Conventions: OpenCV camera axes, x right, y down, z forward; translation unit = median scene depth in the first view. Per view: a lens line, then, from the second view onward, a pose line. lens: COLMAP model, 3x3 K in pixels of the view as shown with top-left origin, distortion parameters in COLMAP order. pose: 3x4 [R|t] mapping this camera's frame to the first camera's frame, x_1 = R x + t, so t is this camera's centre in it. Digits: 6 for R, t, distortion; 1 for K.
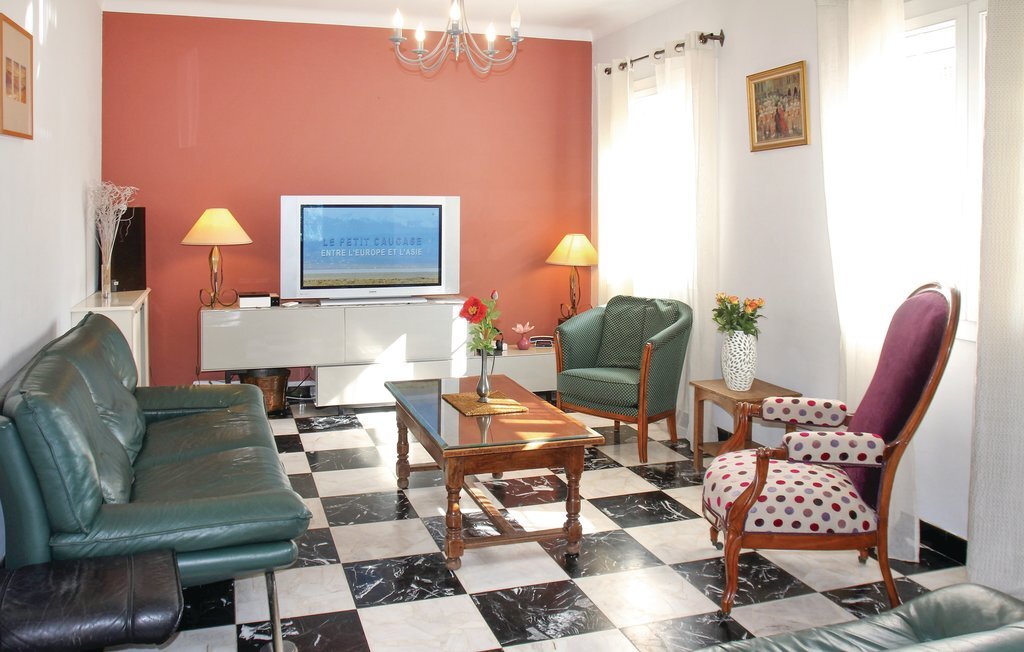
lens RADIAL K [[868.1, 0, 514.2], [0, 868.1, 328.2], [0, 0, 1]] dist [-0.092022, 0.063959]
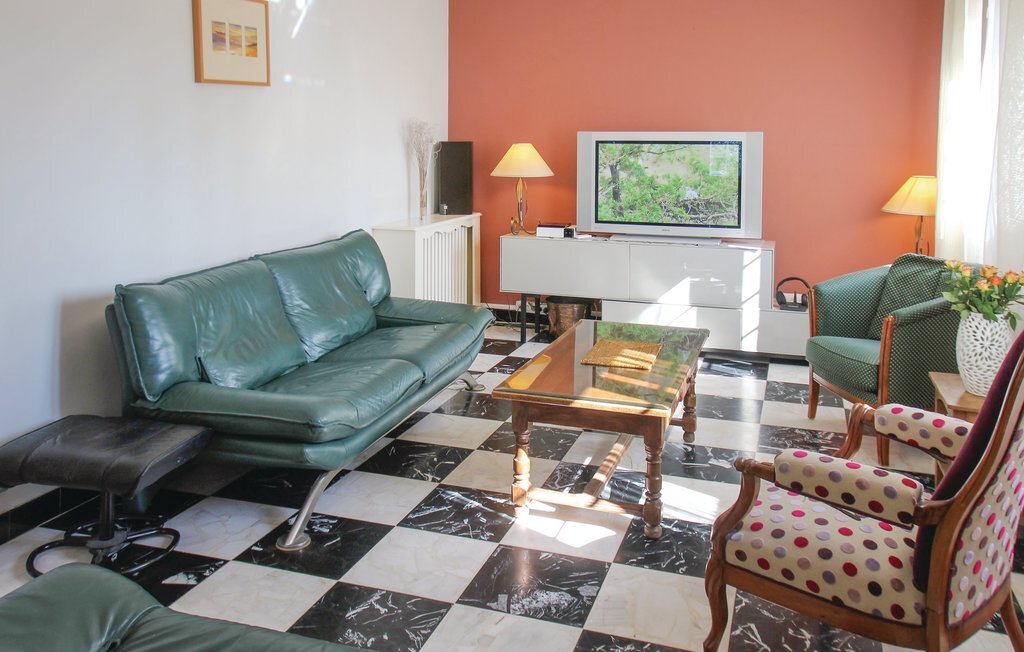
lens RADIAL K [[848.7, 0, 499.0], [0, 848.7, 256.1], [0, 0, 1]] dist [0.027648, 0.012106]
pose [[0.794162, 0.085286, -0.601692, 0.321970], [-0.088157, 0.995798, 0.024792, -0.024183], [0.601278, 0.033355, 0.798344, 0.145472]]
